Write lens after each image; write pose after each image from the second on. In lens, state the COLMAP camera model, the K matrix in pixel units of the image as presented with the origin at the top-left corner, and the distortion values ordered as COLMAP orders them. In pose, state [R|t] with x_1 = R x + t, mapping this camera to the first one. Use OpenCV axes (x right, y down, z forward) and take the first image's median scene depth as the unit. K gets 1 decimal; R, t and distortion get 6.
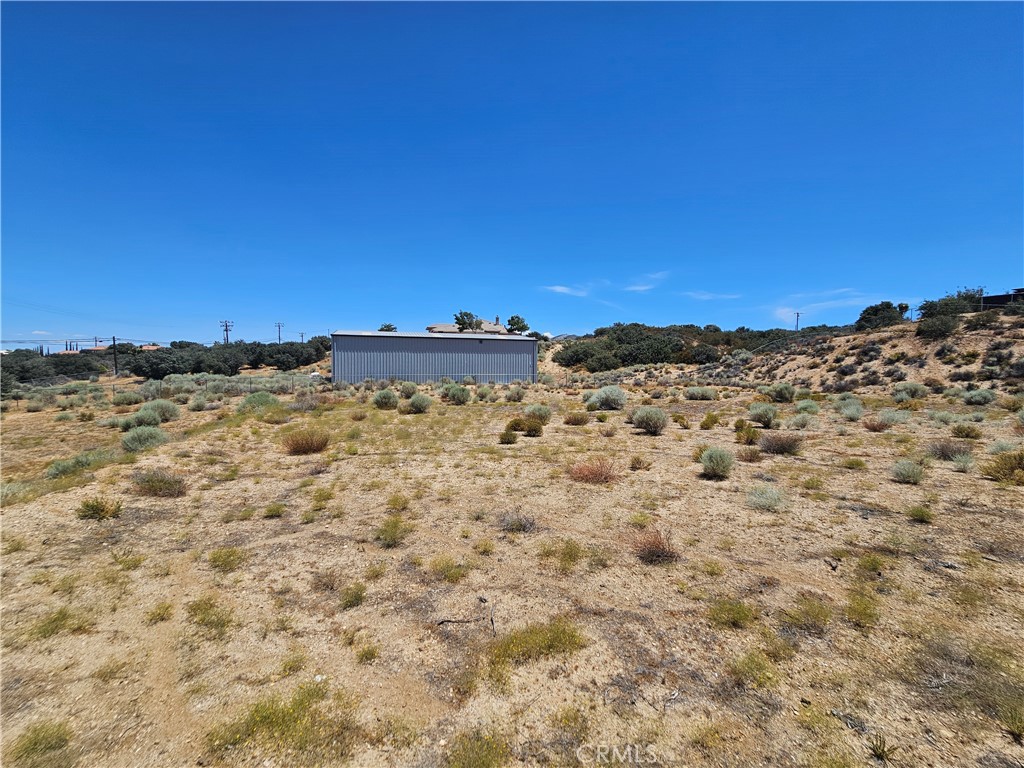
lens RADIAL K [[423.6, 0, 506.9], [0, 423.6, 381.1], [0, 0, 1]] dist [-0.001158, 0.002861]
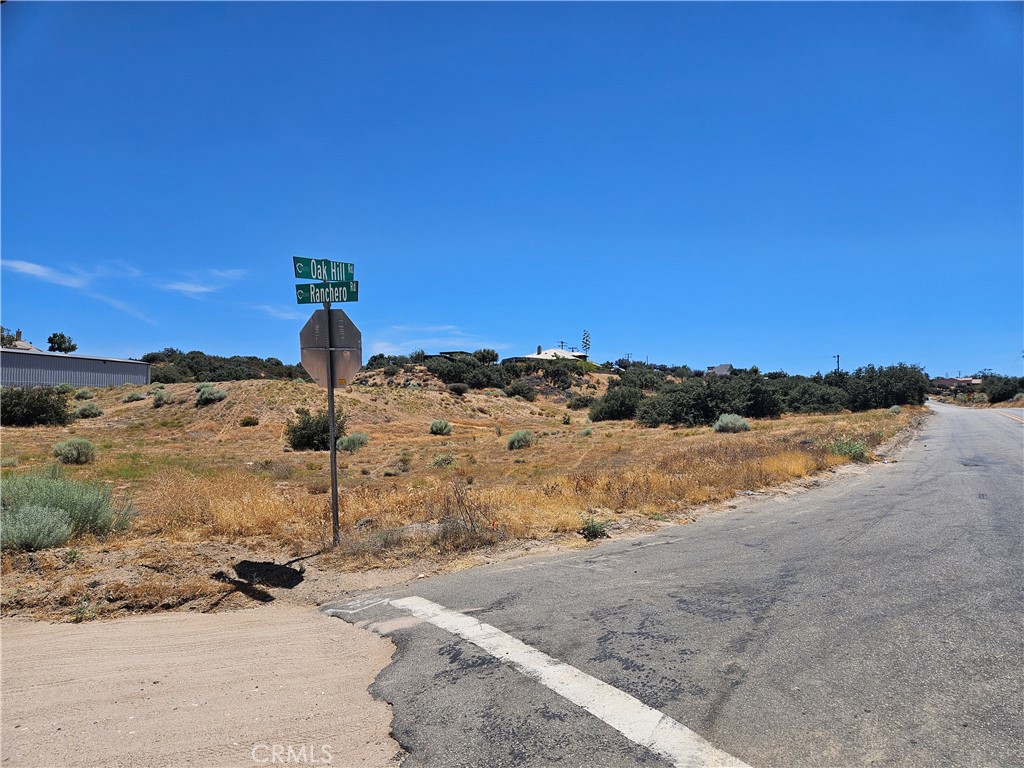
lens RADIAL K [[659.2, 0, 518.7], [0, 659.2, 383.8], [0, 0, 1]] dist [0.025705, -0.010601]
pose [[0.717751, 0.041206, 0.695079, -2.097114], [0.017601, 0.996855, -0.077270, 0.581790], [-0.696077, 0.067695, 0.714769, -5.083359]]
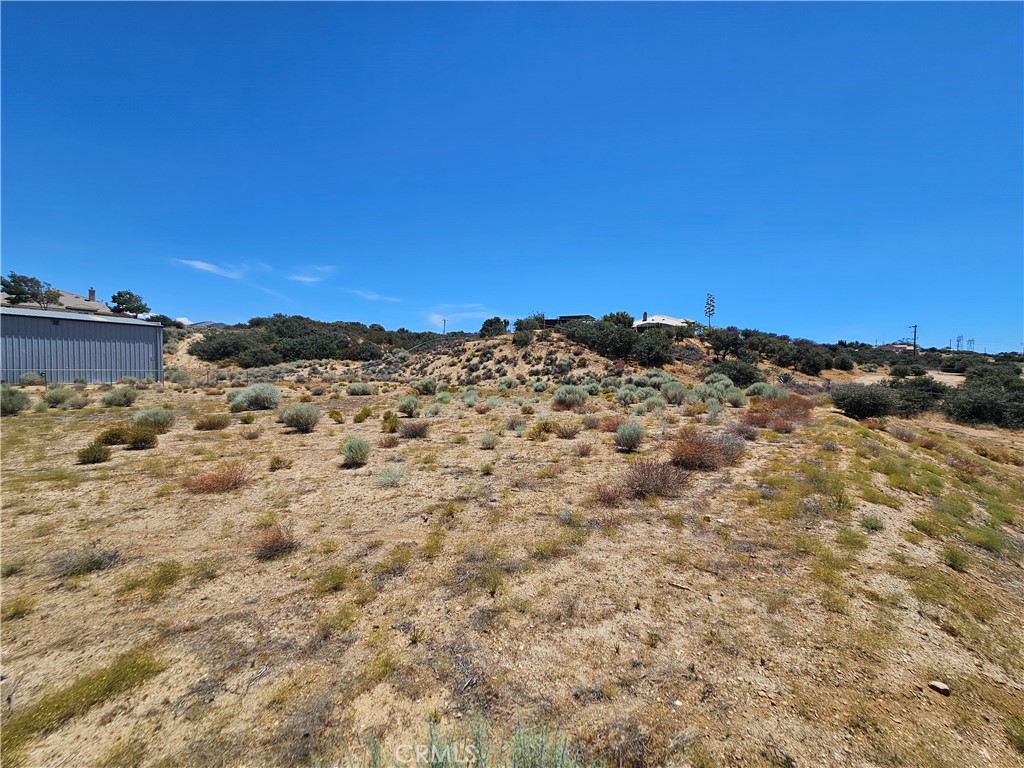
lens RADIAL K [[423.6, 0, 509.9], [0, 423.6, 377.7], [0, 0, 1]] dist [-0.001158, 0.002861]
pose [[0.731019, -0.007914, 0.682311, 0.026544], [0.007539, 0.999965, 0.003522, 0.000724], [-0.682315, 0.002569, 0.731054, -0.041066]]
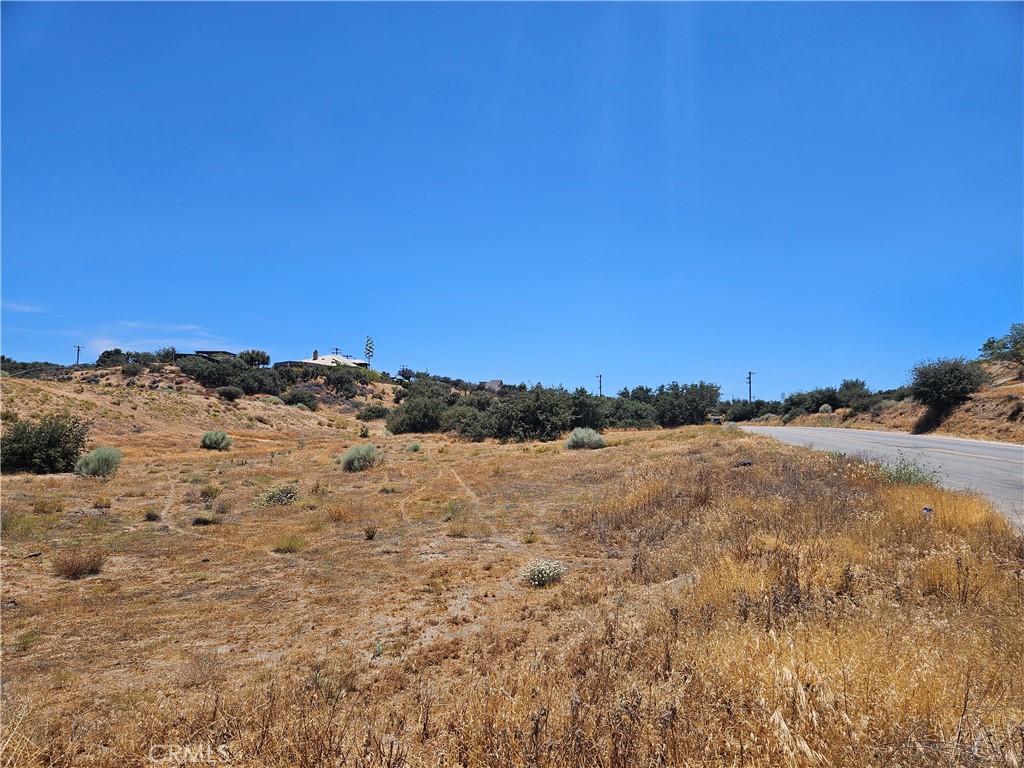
lens RADIAL K [[659.2, 0, 510.1], [0, 659.2, 392.1], [0, 0, 1]] dist [0.025705, -0.010601]
pose [[0.440378, 0.065746, 0.895402, -1.837602], [0.011940, 0.996798, -0.079063, 0.563215], [-0.897733, 0.045508, 0.438183, -4.420017]]
